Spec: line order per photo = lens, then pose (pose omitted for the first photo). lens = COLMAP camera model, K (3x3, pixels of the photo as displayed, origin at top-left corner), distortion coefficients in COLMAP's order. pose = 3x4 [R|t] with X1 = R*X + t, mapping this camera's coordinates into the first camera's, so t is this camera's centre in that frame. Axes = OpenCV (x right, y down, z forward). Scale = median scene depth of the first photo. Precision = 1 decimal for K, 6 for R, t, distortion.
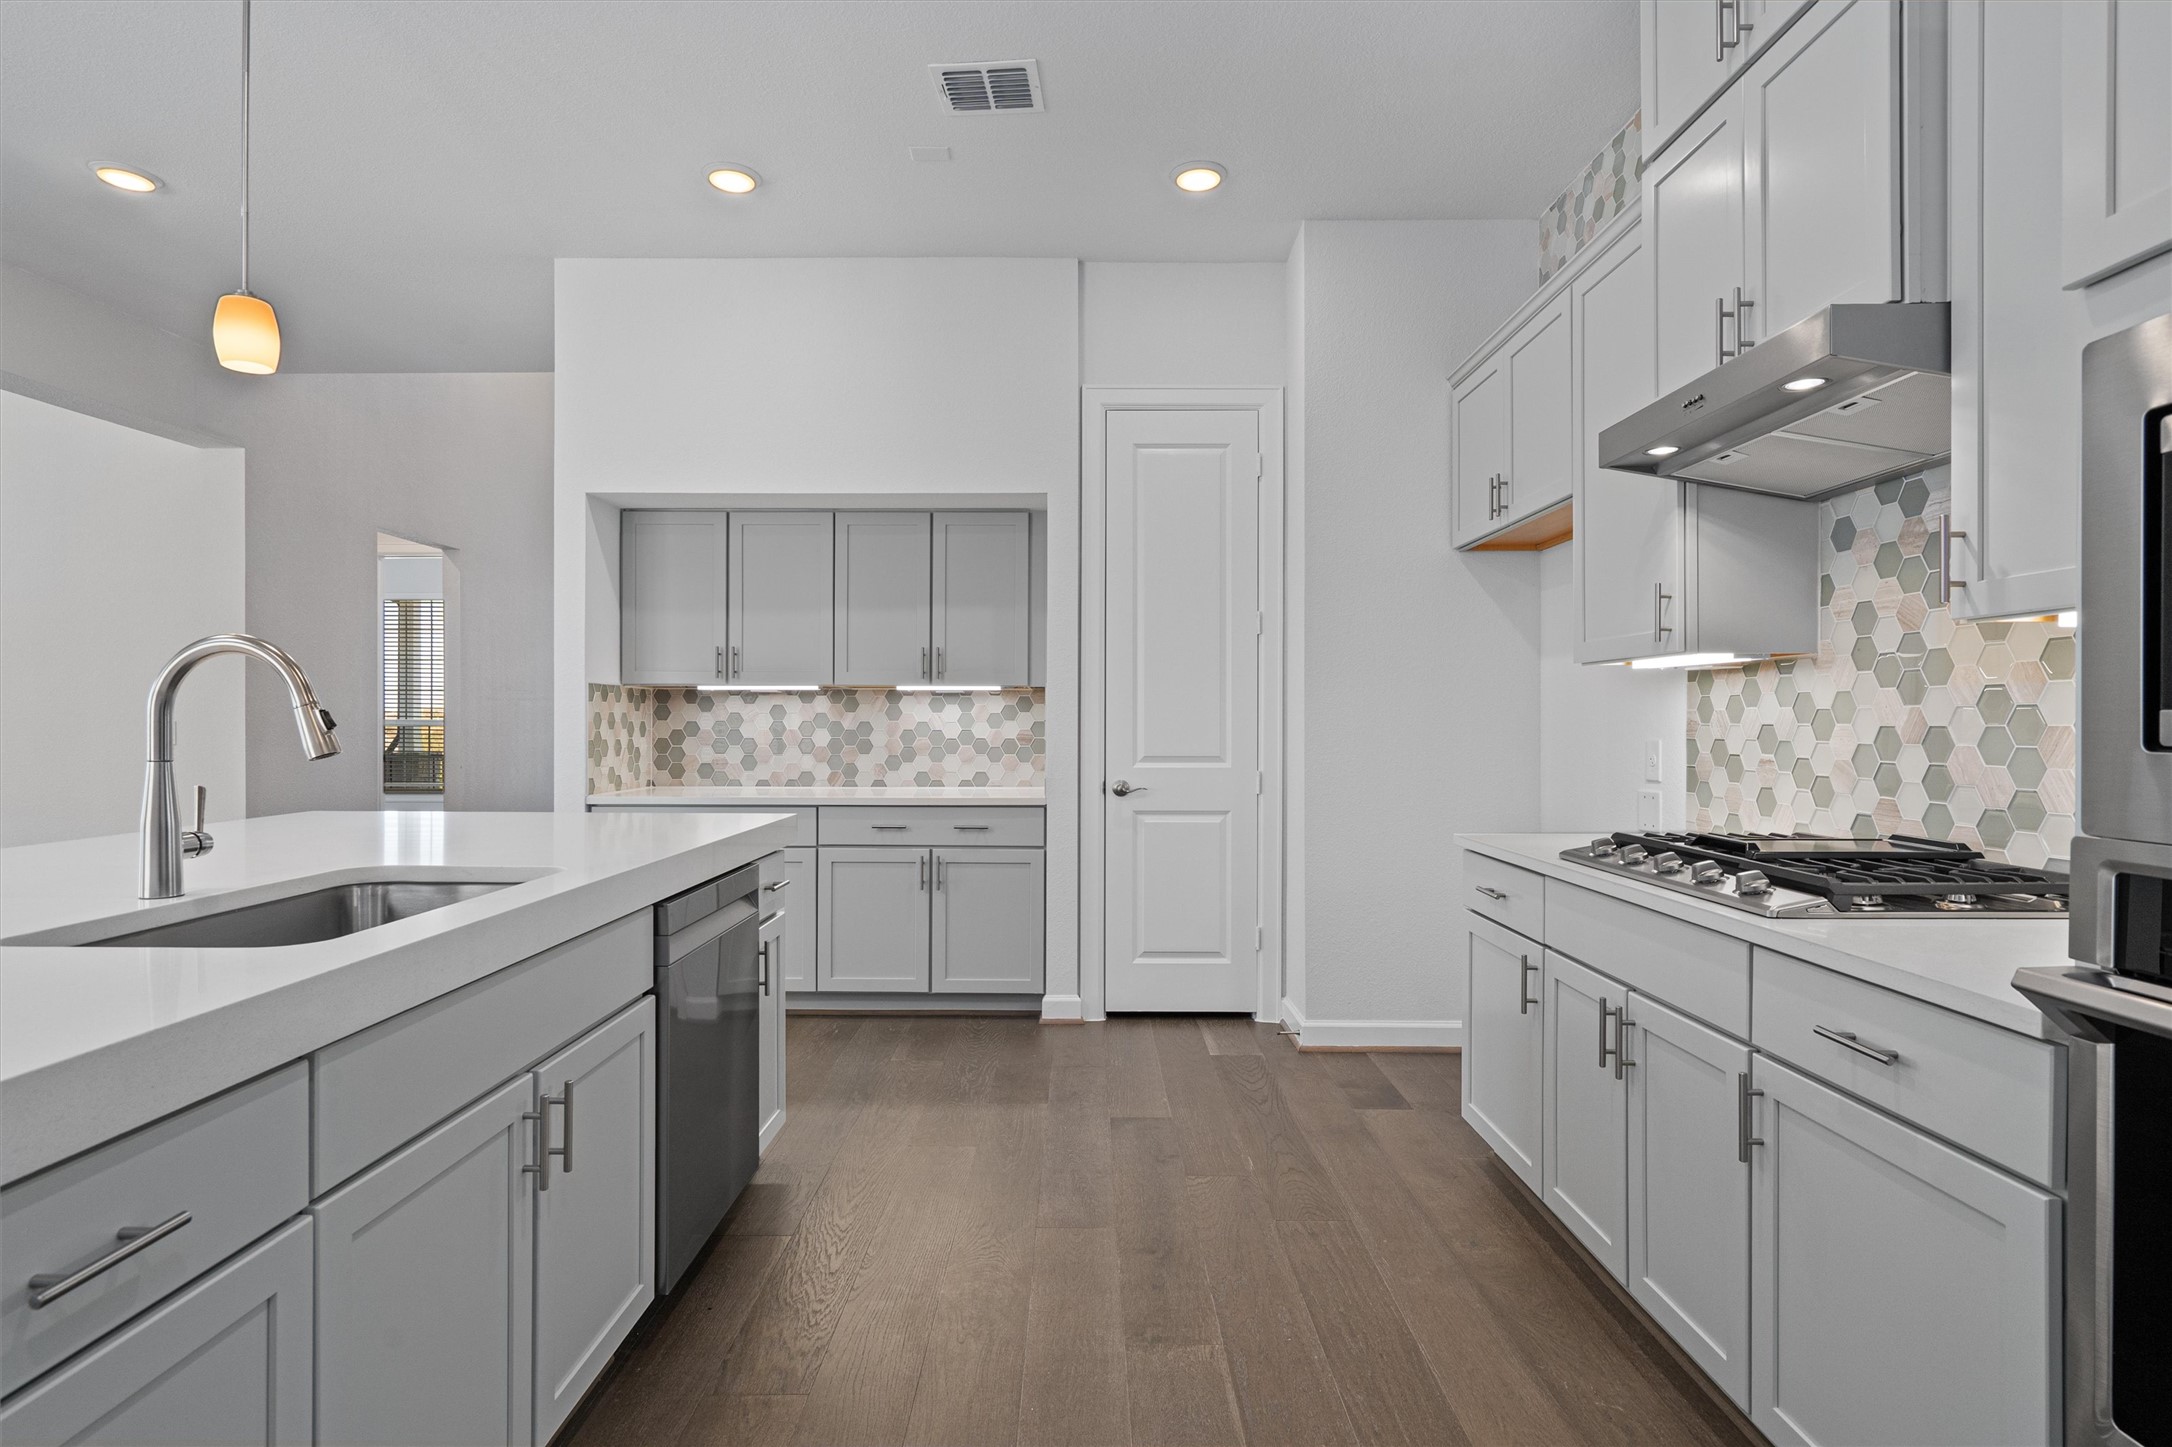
lens RADIAL K [[1094.7, 0, 1083.3], [0, 1094.7, 725.2], [0, 0, 1]] dist [-0.003428, 0.000607]
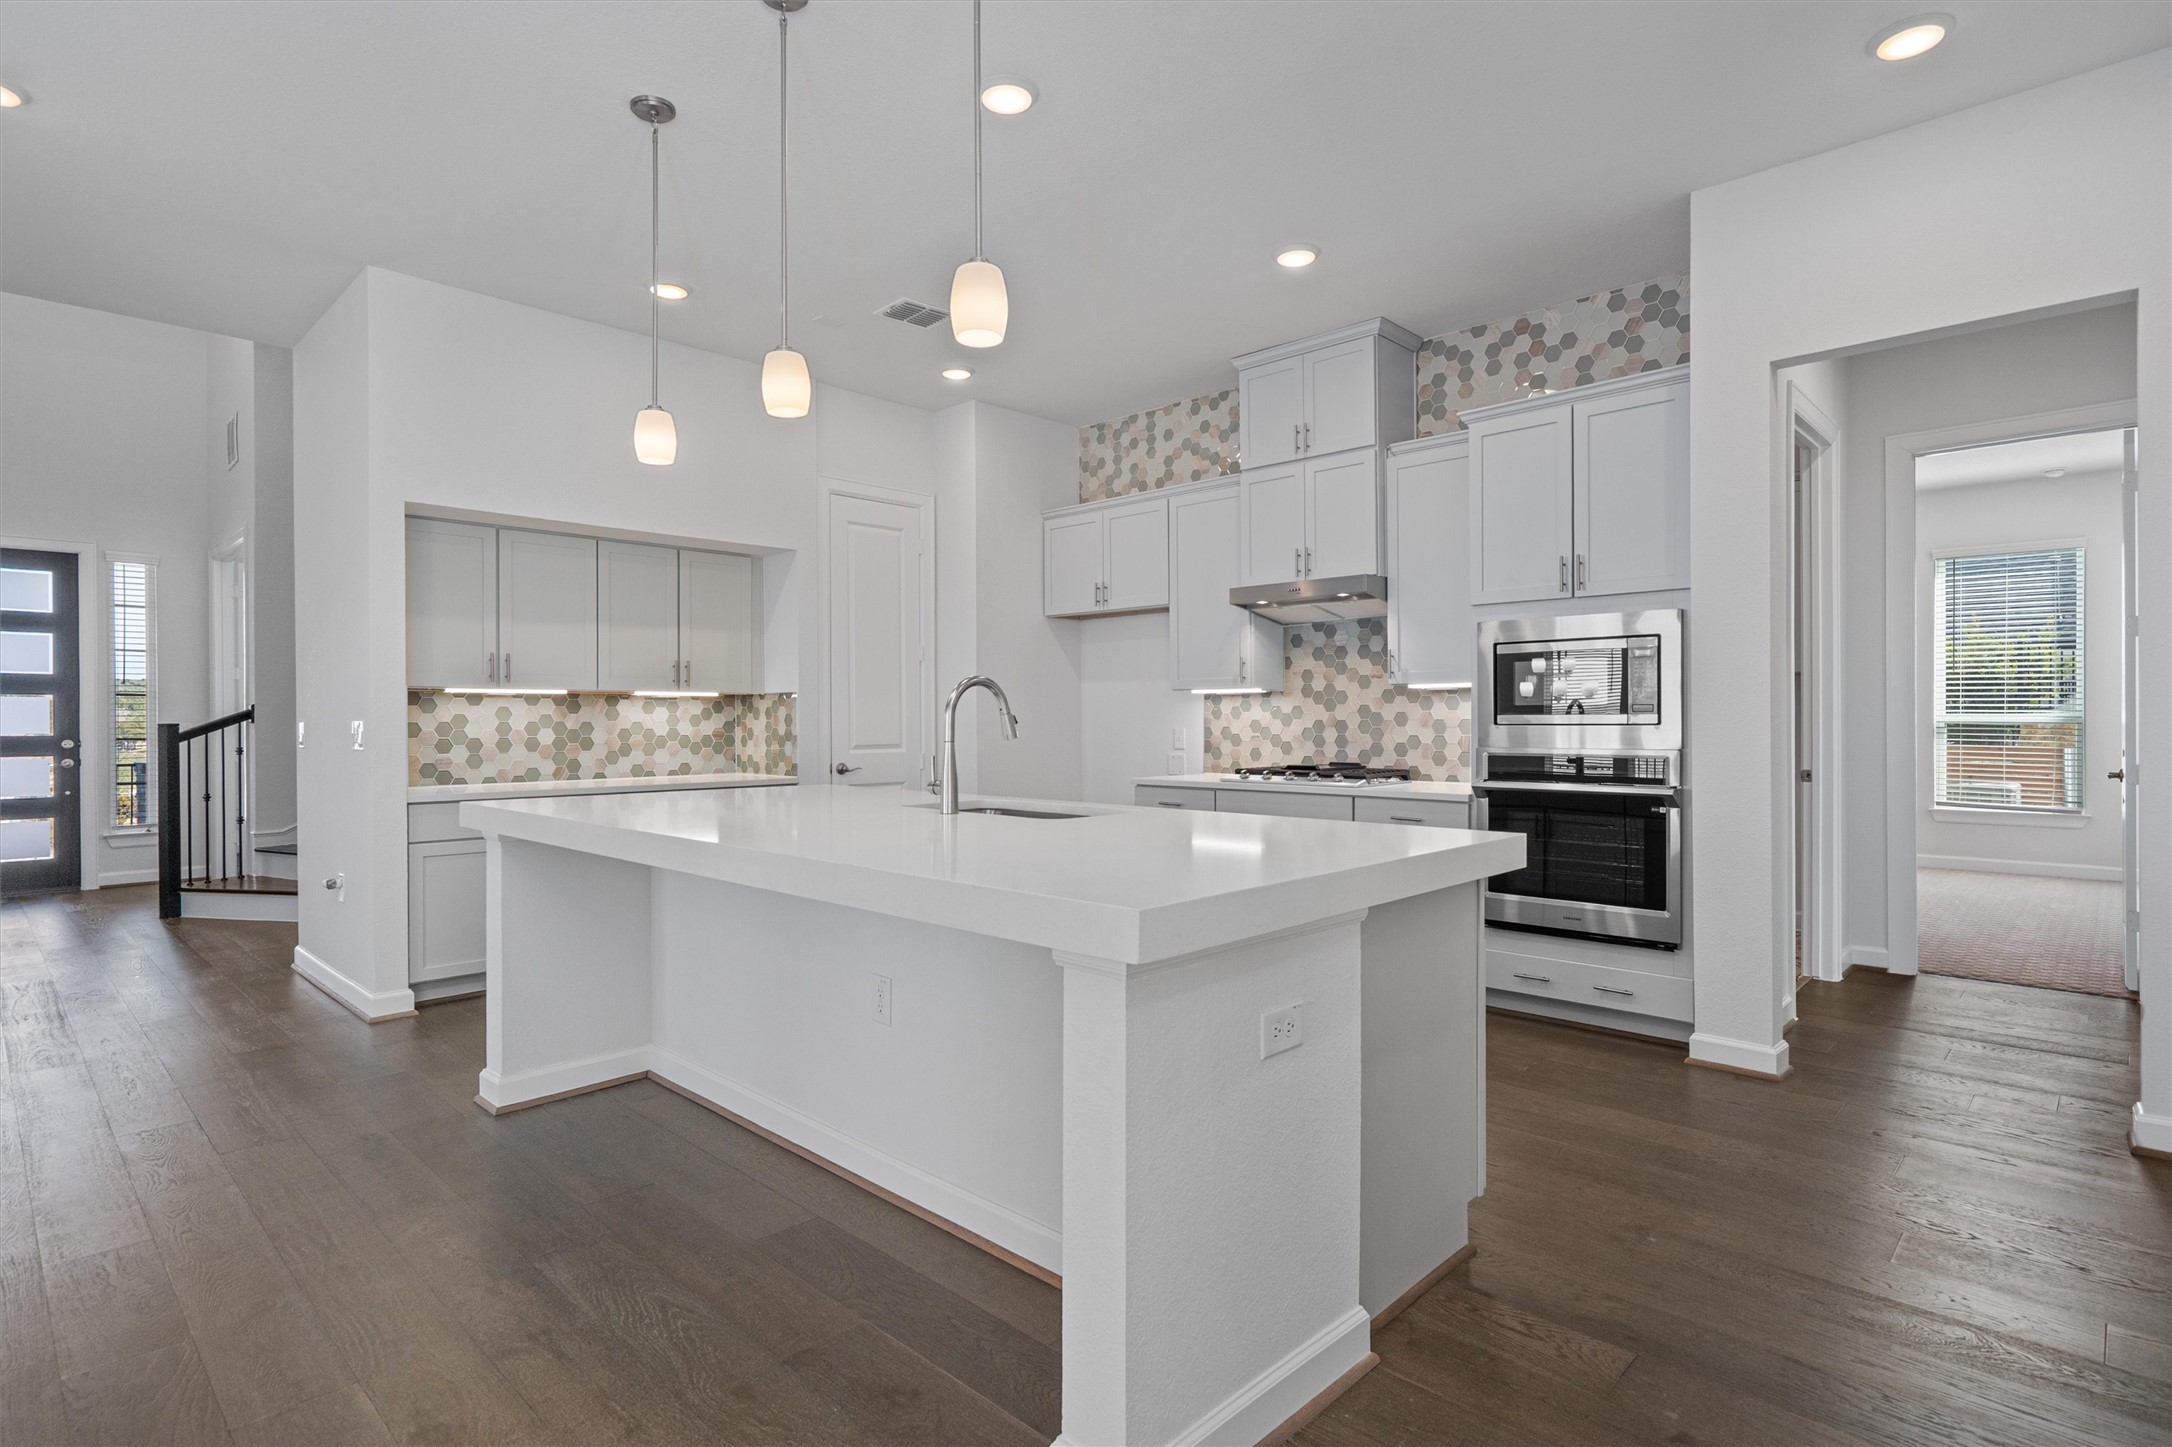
lens RADIAL K [[1094.7, 0, 1089.3], [0, 1094.7, 721.0], [0, 0, 1]] dist [-0.003428, 0.000607]
pose [[0.692254, -0.005093, 0.721636, -0.661424], [0.007115, 0.999975, 0.000232, -0.000780], [-0.721619, 0.004974, 0.692273, -0.164919]]
